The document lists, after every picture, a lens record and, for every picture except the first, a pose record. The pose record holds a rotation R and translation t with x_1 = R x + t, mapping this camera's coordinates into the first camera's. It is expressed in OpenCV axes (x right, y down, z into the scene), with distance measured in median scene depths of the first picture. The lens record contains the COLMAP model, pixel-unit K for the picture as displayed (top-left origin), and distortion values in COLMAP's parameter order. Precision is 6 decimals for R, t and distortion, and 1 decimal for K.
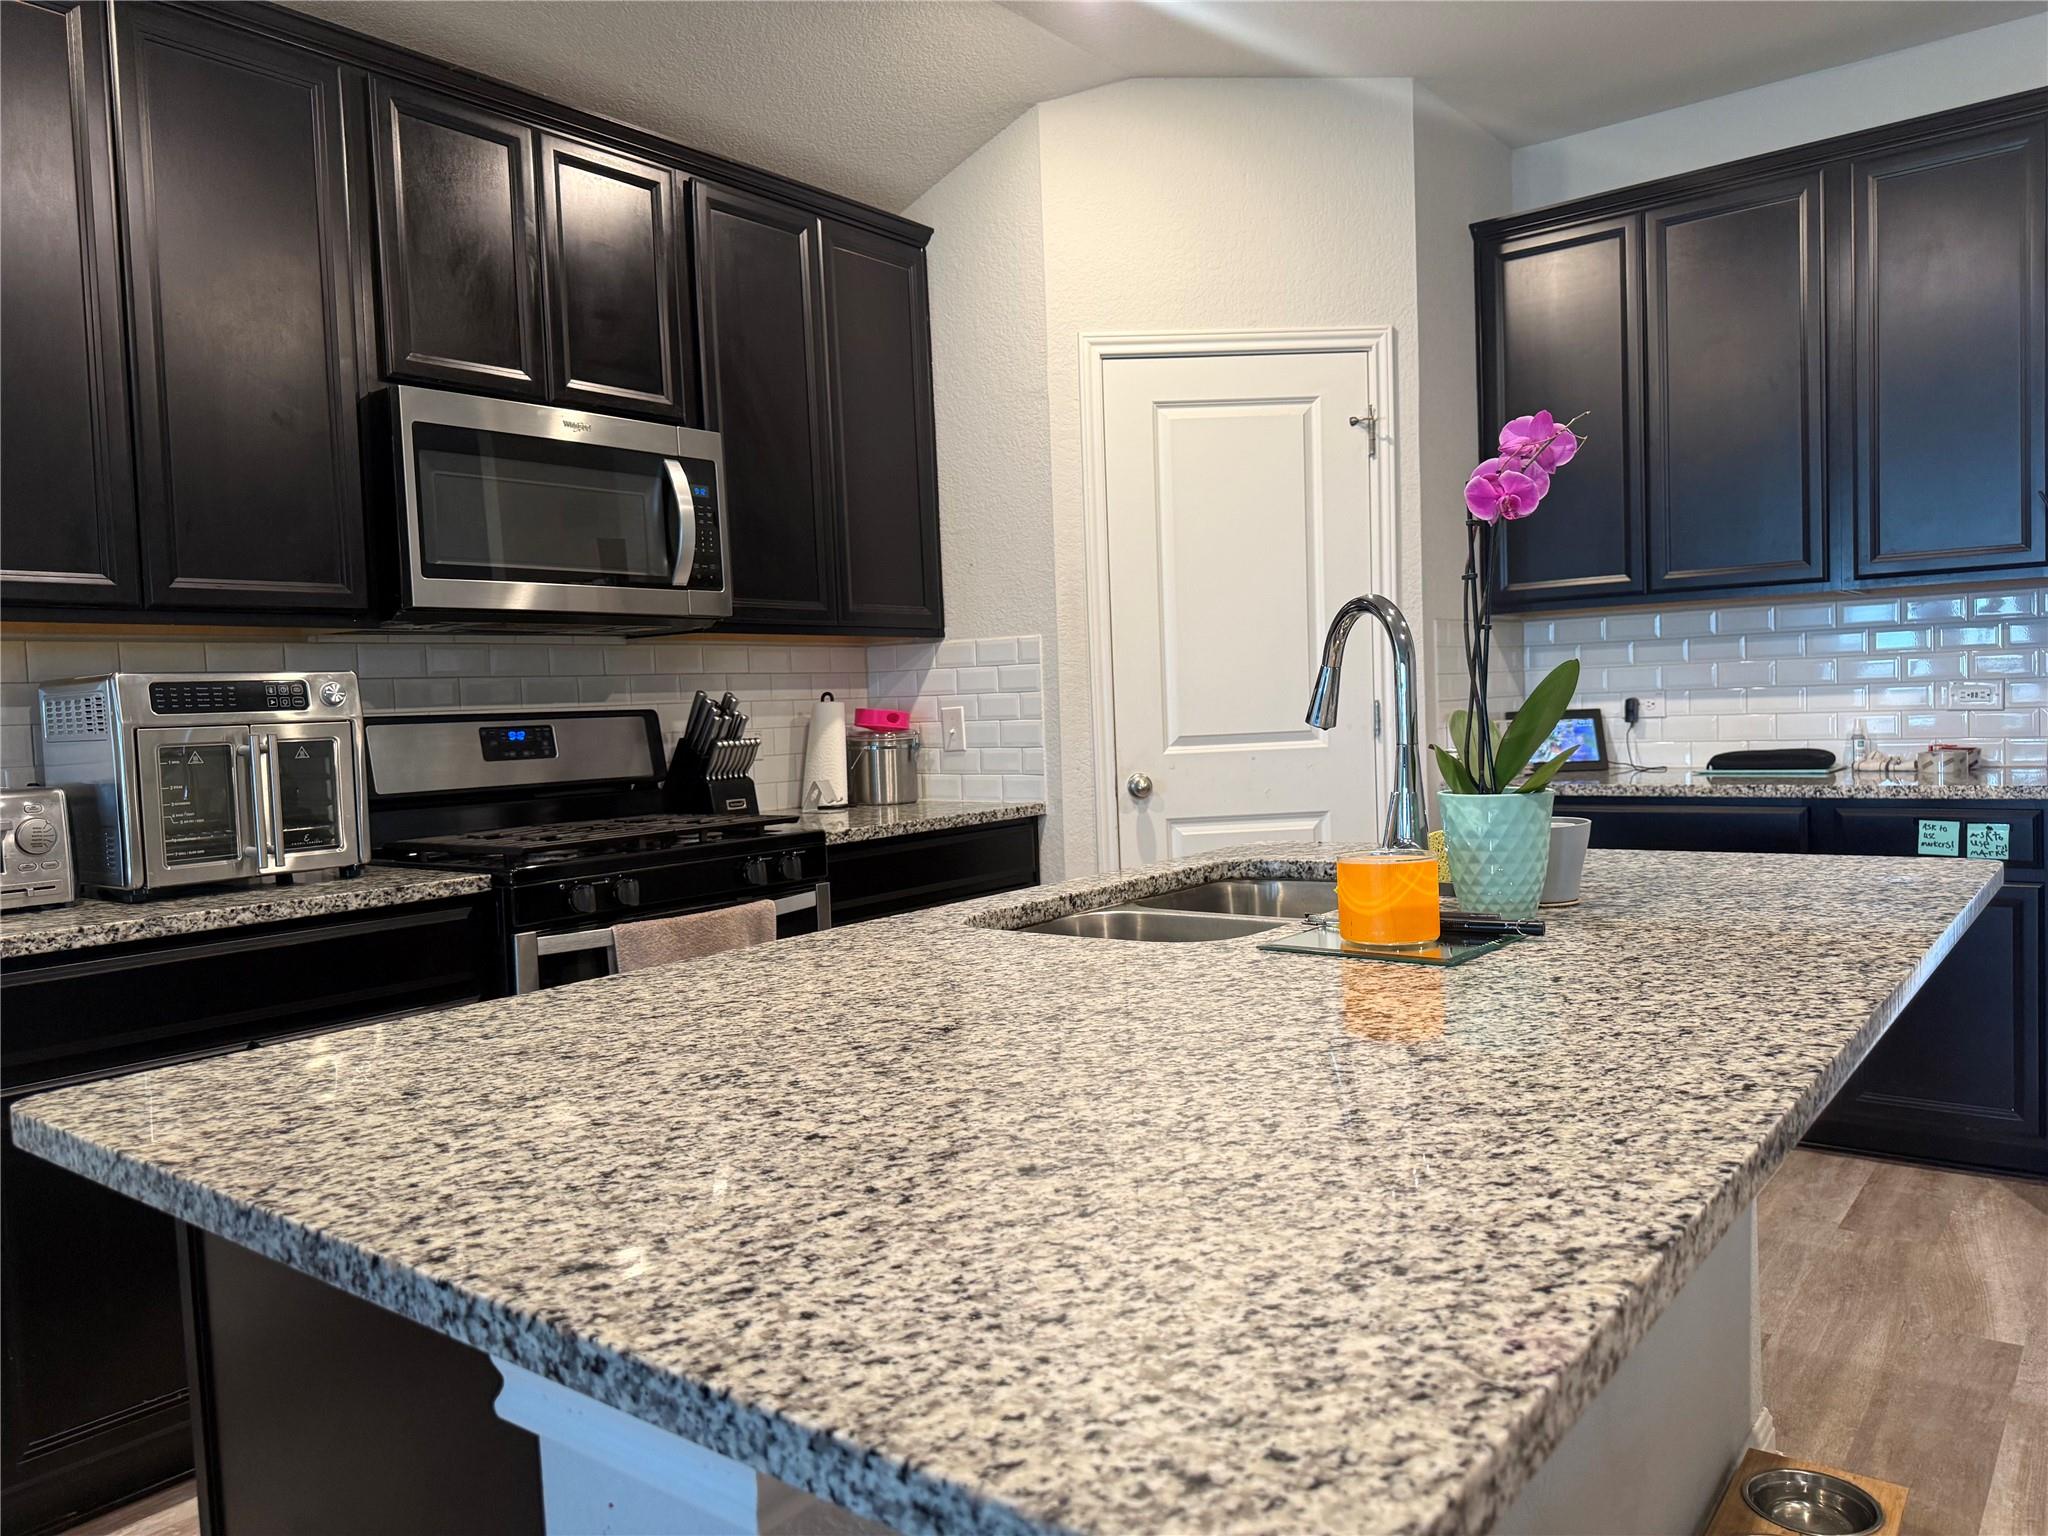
lens RADIAL K [[1457.0, 0, 1024.0], [0, 1457.0, 768.0], [0, 0, 1]] dist [0.172986, -0.000002]
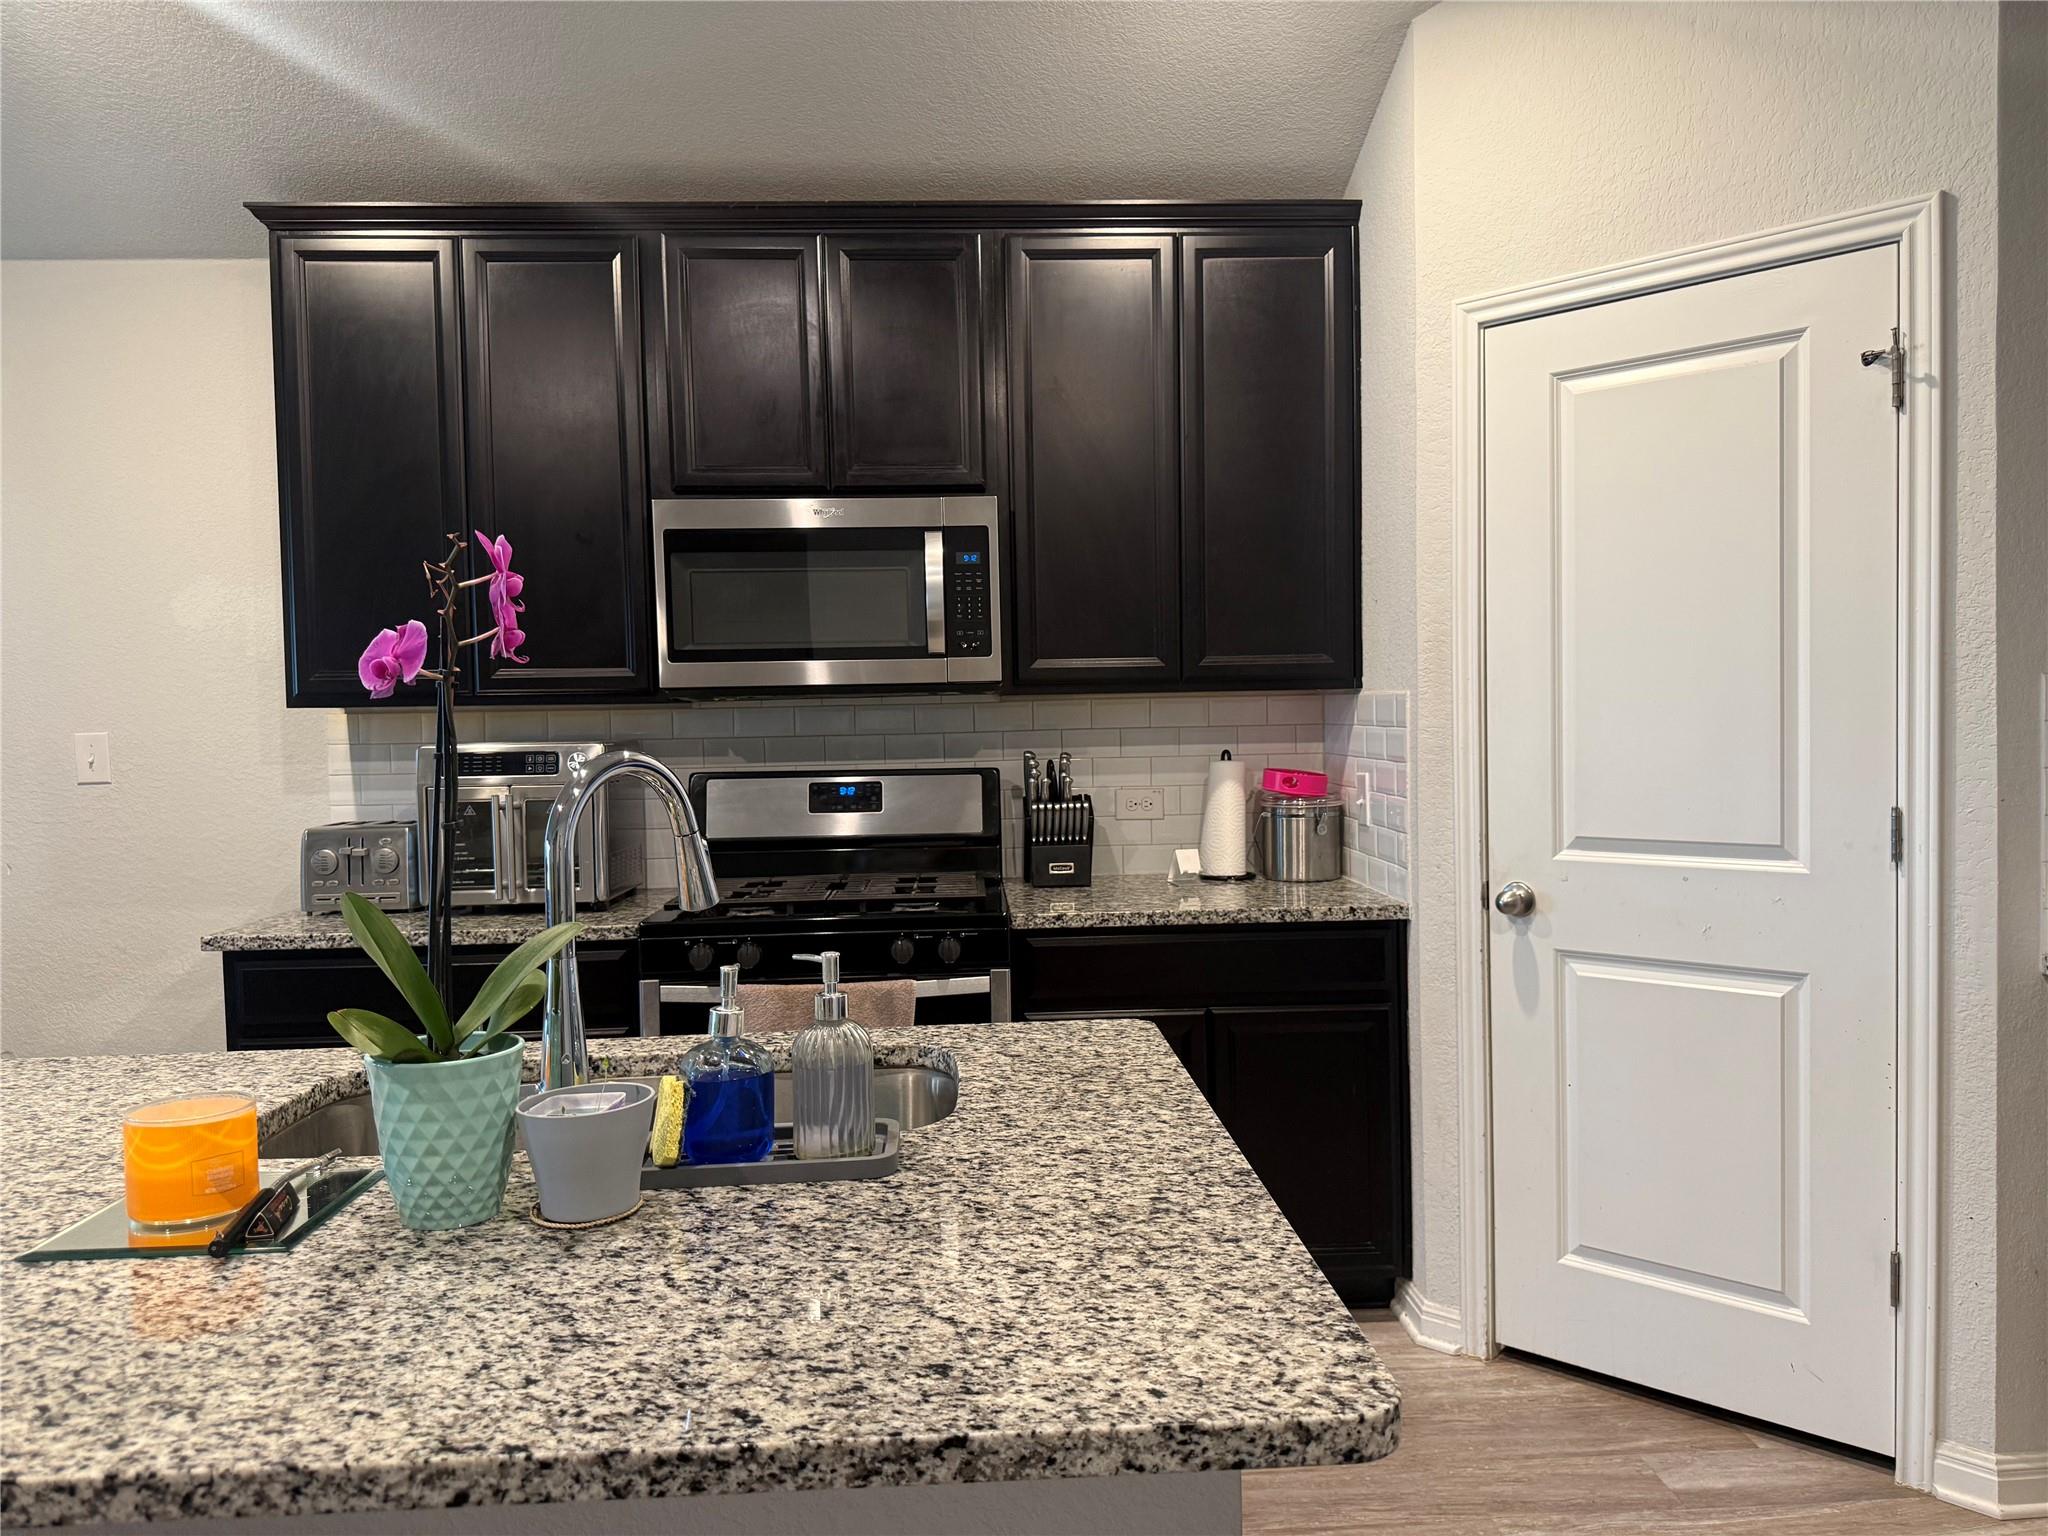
lens RADIAL K [[1474.7, 0, 1024.0], [0, 1474.7, 768.0], [0, 0, 1]] dist [0.054373, -0.001369]
pose [[0.662560, 0.055417, -0.746956, 0.474258], [-0.041048, 0.998447, 0.037665, -0.072499], [0.747883, 0.005706, 0.663806, 0.322488]]
